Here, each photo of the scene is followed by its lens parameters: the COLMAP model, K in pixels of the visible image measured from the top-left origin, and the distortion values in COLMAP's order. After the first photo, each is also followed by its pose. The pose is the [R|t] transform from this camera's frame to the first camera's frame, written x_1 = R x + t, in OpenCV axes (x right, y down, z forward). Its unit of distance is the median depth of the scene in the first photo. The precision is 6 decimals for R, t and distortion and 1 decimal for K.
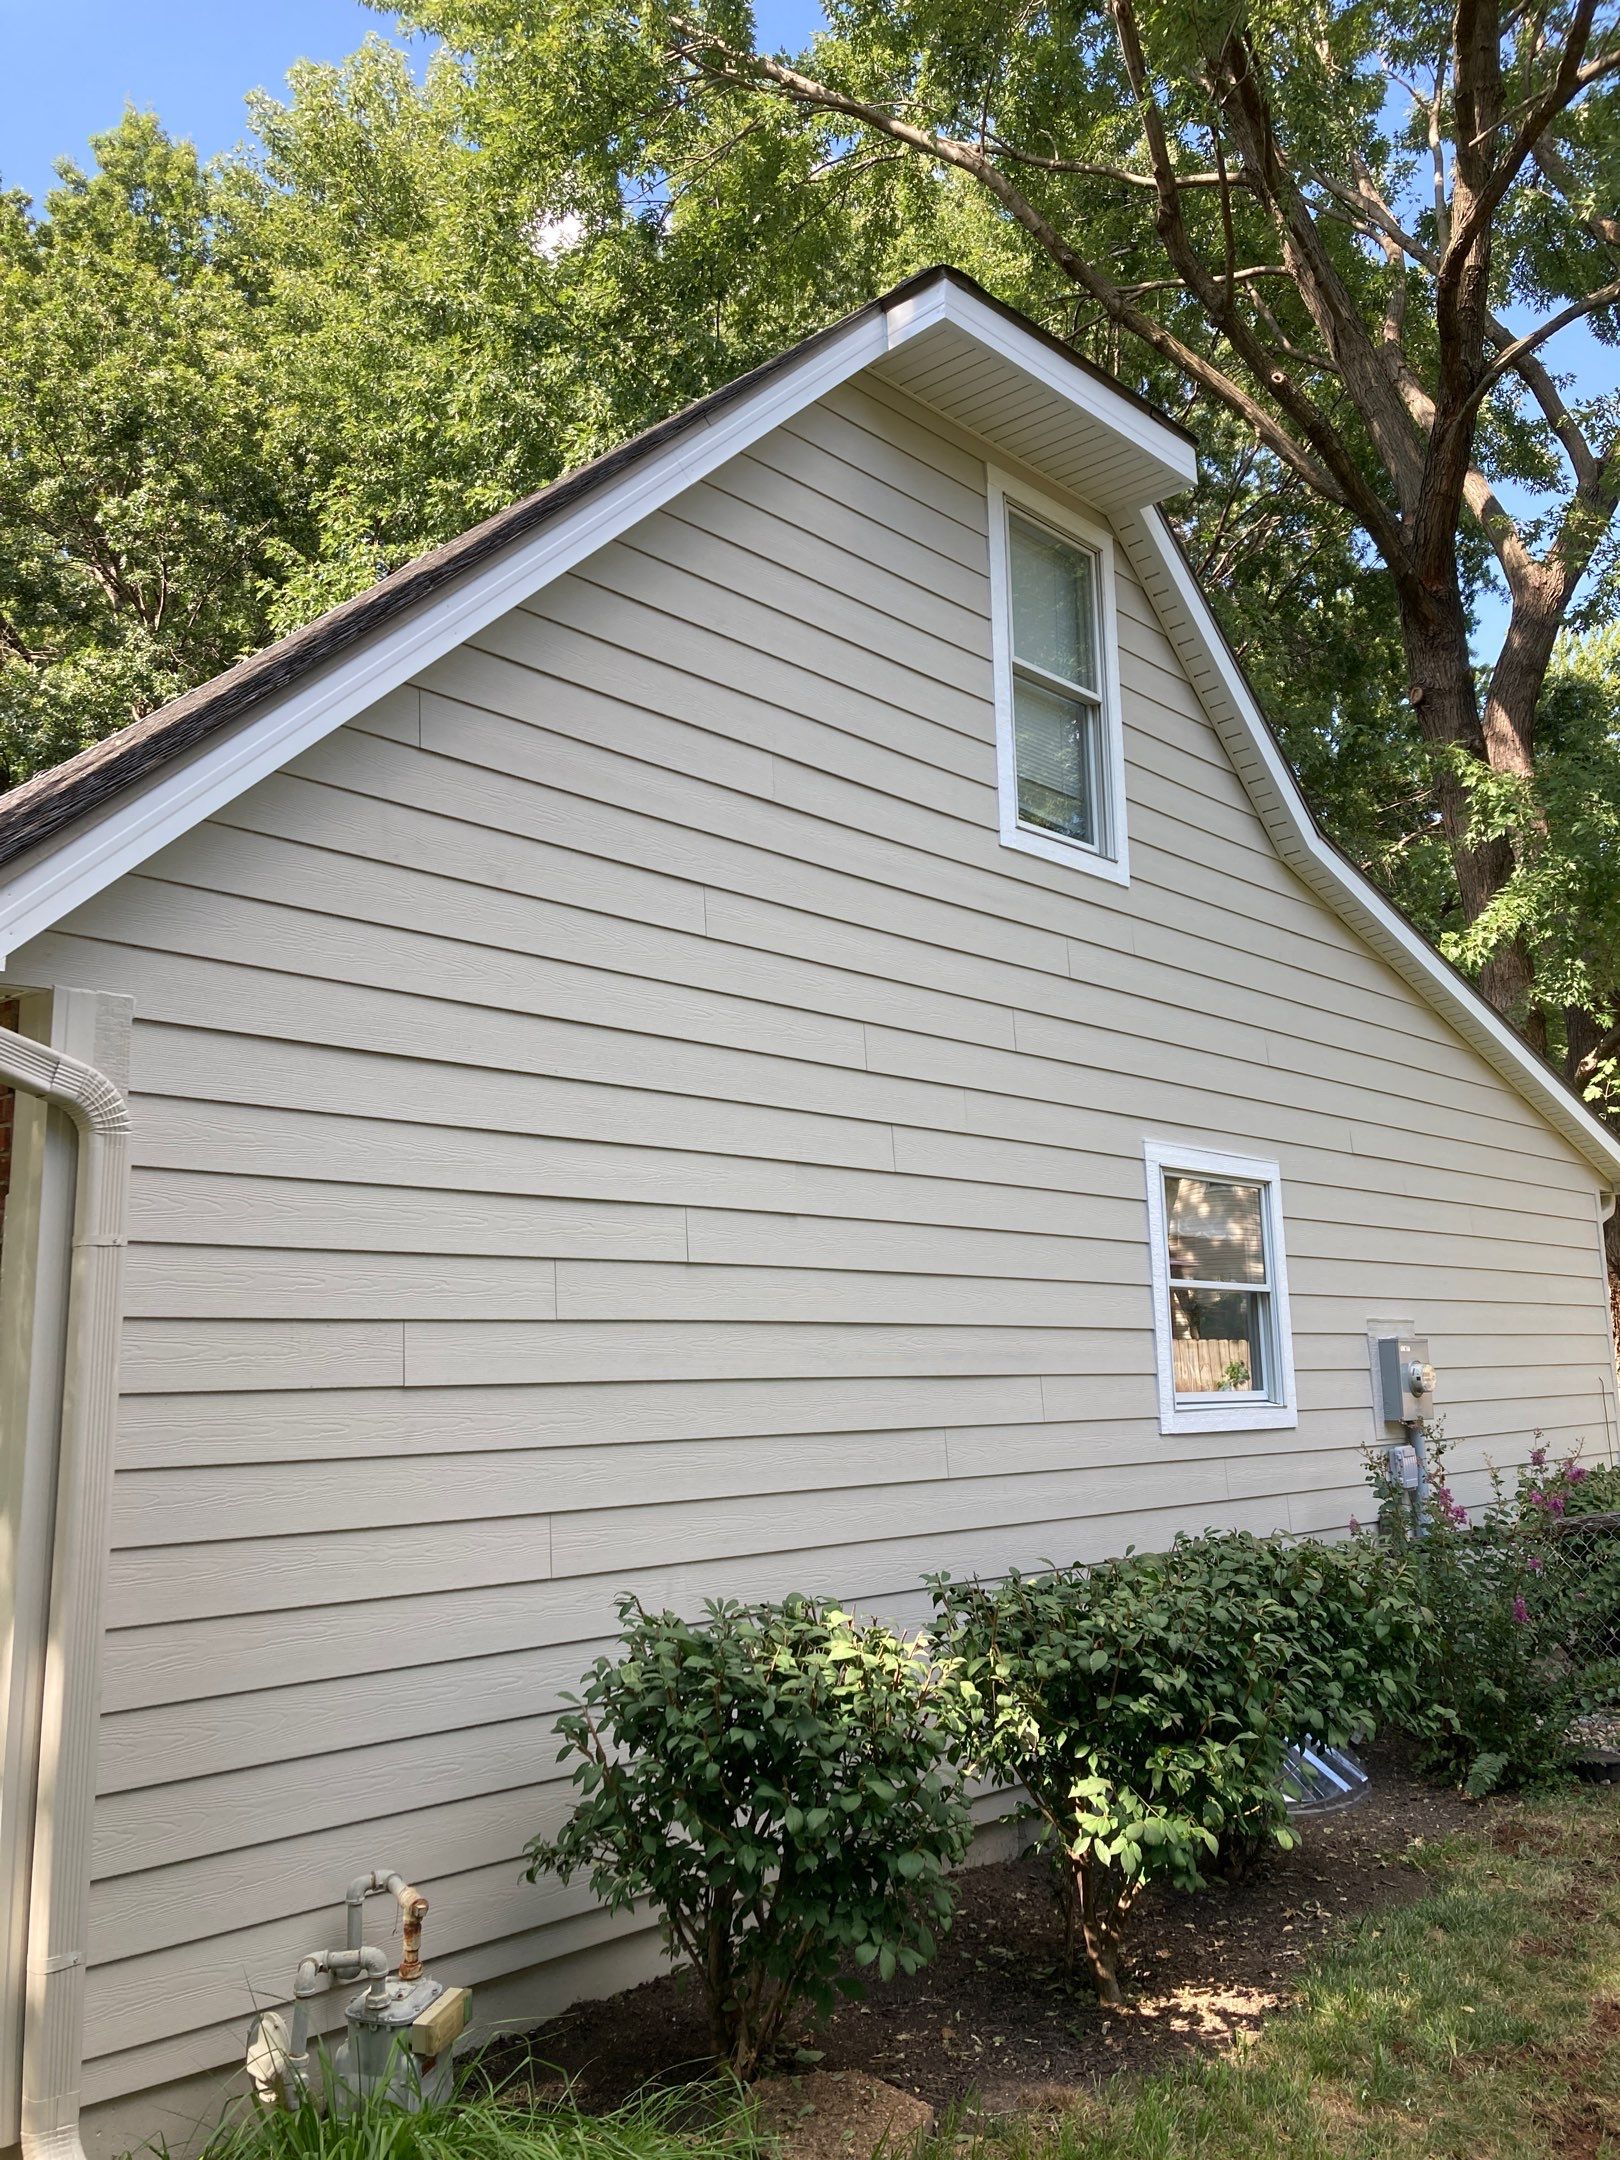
lens RADIAL K [[1739.3, 0, 838.7], [0, 1739.3, 1071.4], [0, 0, 1]] dist [0.021772, -0.005459]
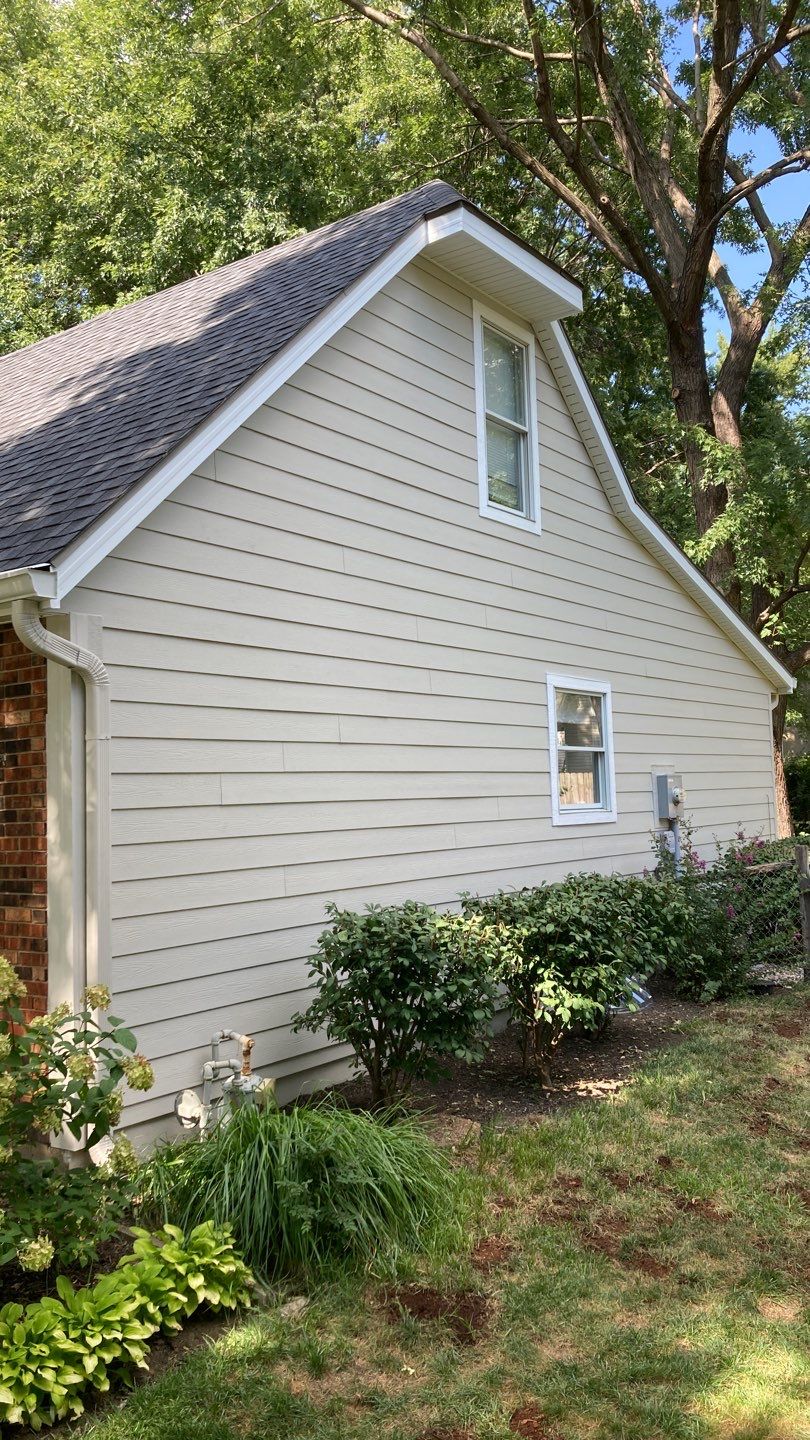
lens RADIAL K [[1188.6, 0, 405.0], [0, 1188.6, 720.0], [0, 0, 1]] dist [0.054783, -0.066214]
pose [[0.991992, -0.003445, 0.126256, -0.160074], [-0.009976, 0.994368, 0.105515, -0.050213], [-0.125909, -0.105929, 0.986370, -0.292101]]
